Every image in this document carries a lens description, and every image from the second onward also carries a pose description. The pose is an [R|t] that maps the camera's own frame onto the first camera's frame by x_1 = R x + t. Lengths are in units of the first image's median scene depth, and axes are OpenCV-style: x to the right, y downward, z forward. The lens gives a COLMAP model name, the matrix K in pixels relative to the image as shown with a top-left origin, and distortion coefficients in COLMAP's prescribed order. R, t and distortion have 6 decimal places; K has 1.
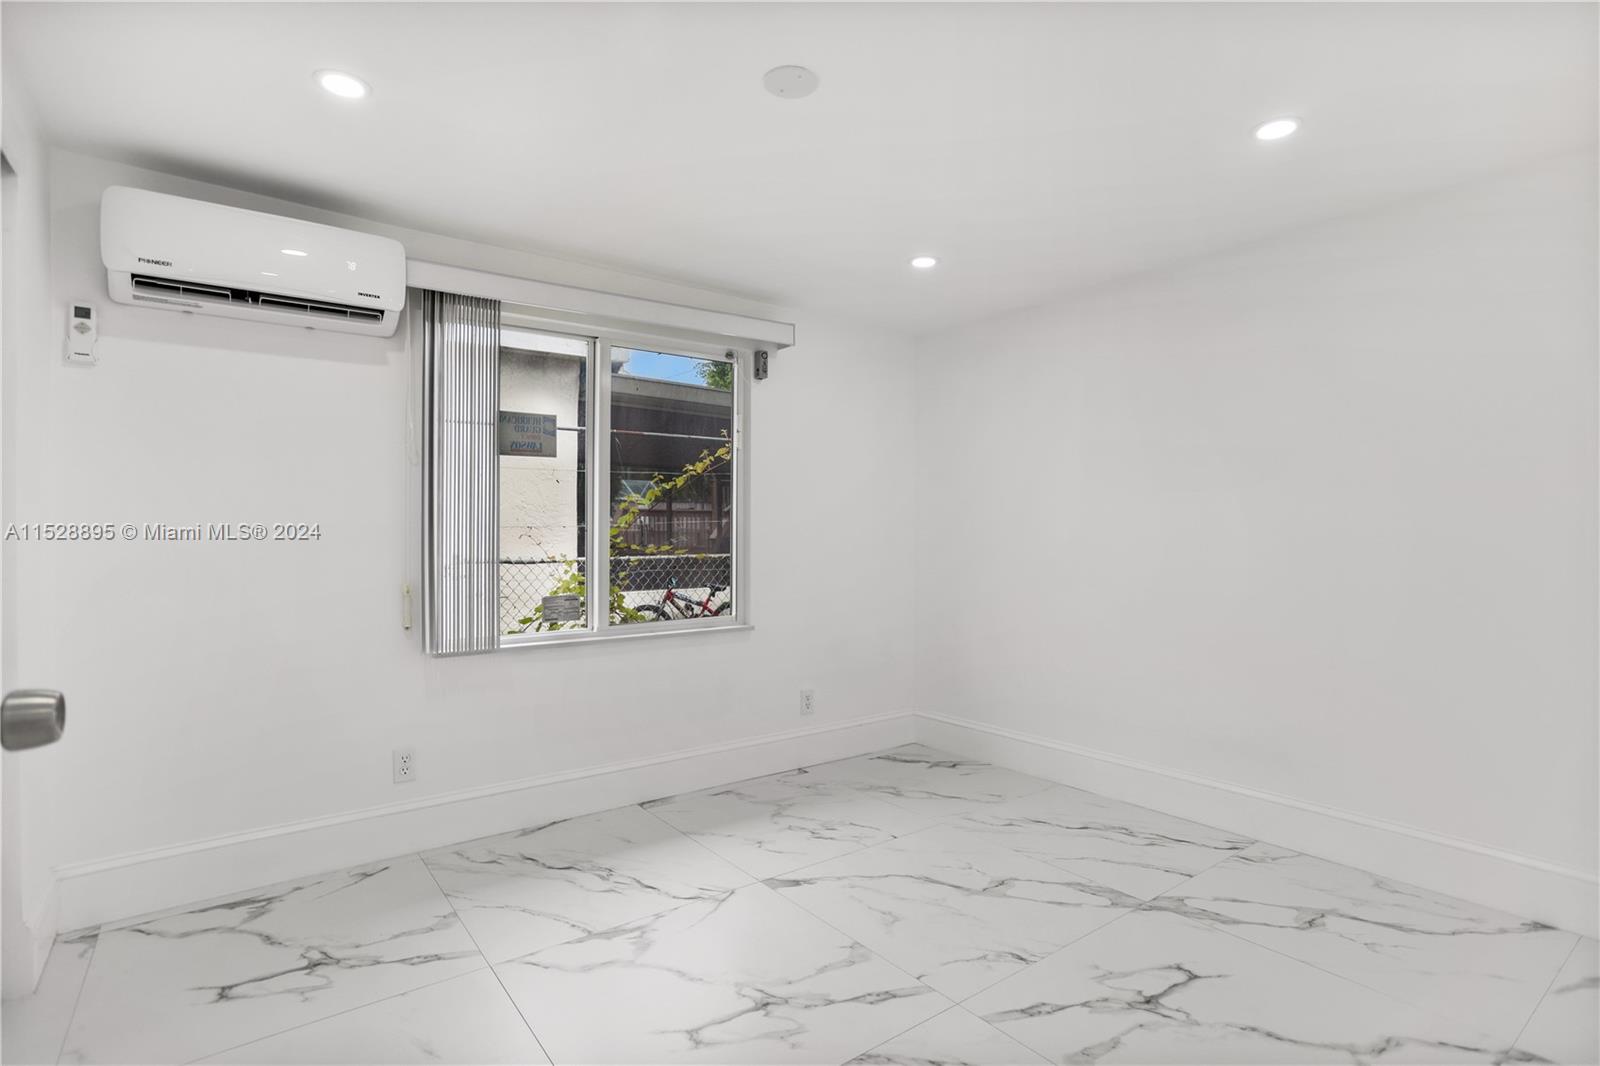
lens RADIAL K [[779.4, 0, 803.9], [0, 779.4, 529.3], [0, 0, 1]] dist [-0.030359, 0.011525]
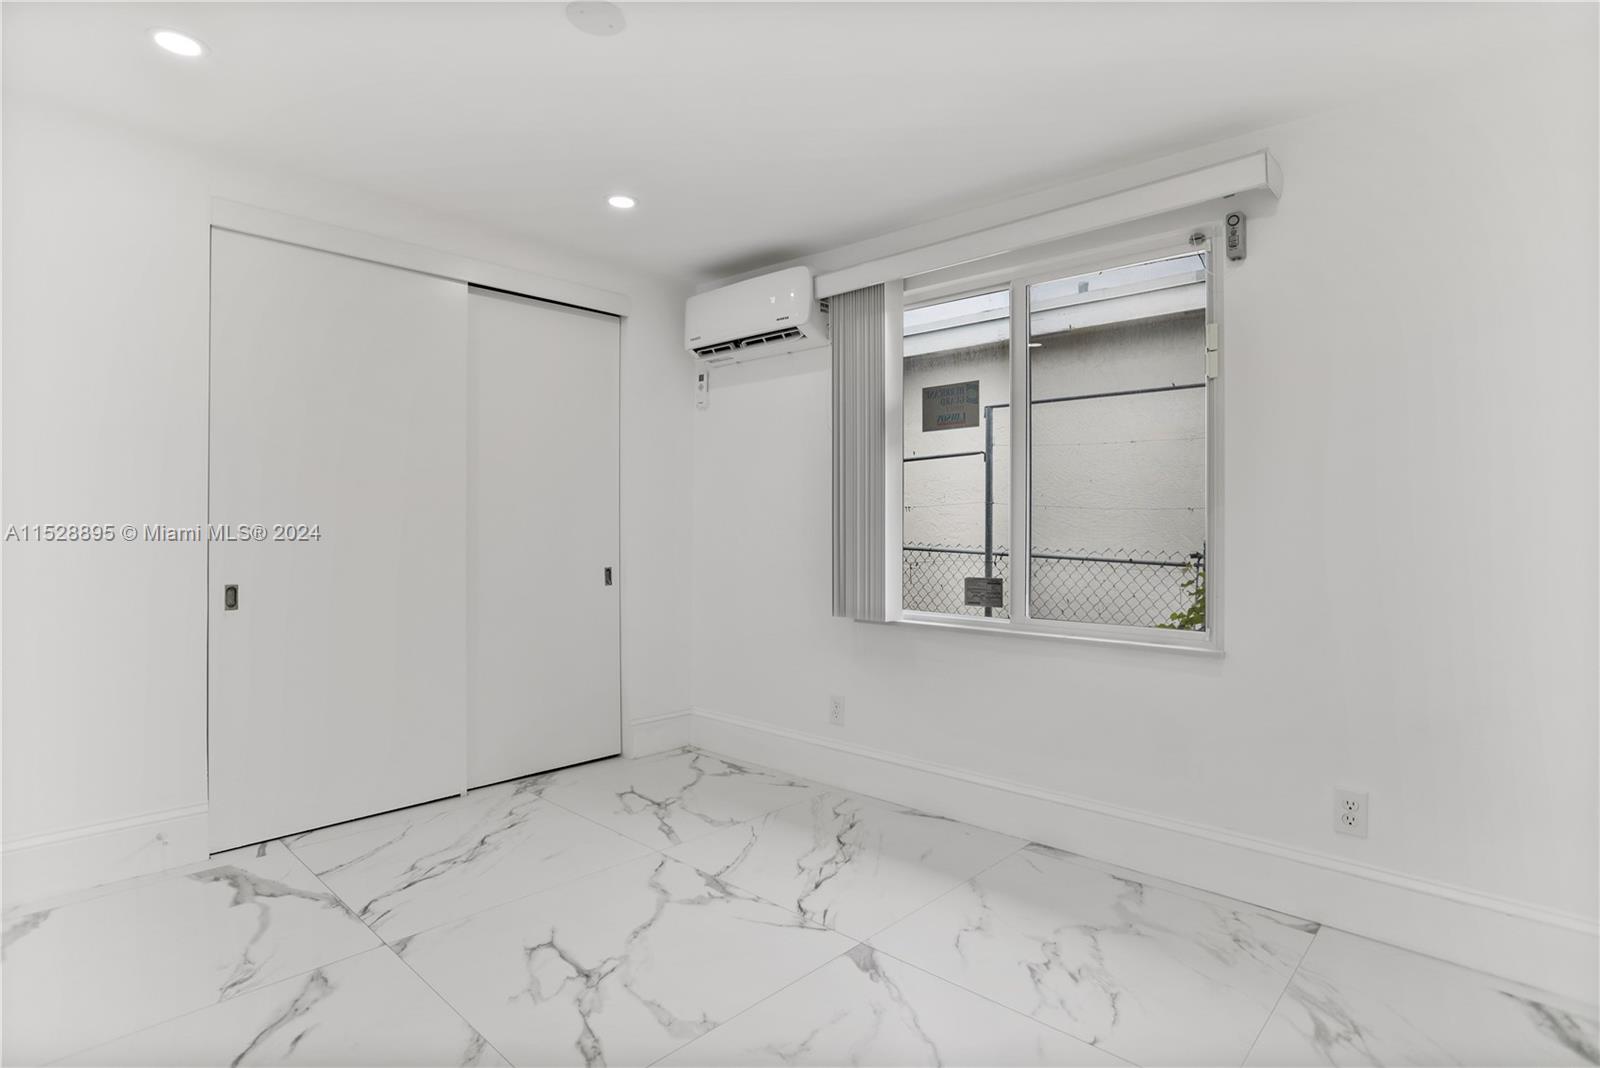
lens RADIAL K [[779.4, 0, 759.4], [0, 779.4, 527.2], [0, 0, 1]] dist [-0.030359, 0.011525]
pose [[0.189947, 0.004117, -0.981786, 0.641010], [-0.004527, 0.999984, 0.003318, 0.029569], [0.981784, 0.003814, 0.189963, 0.694719]]
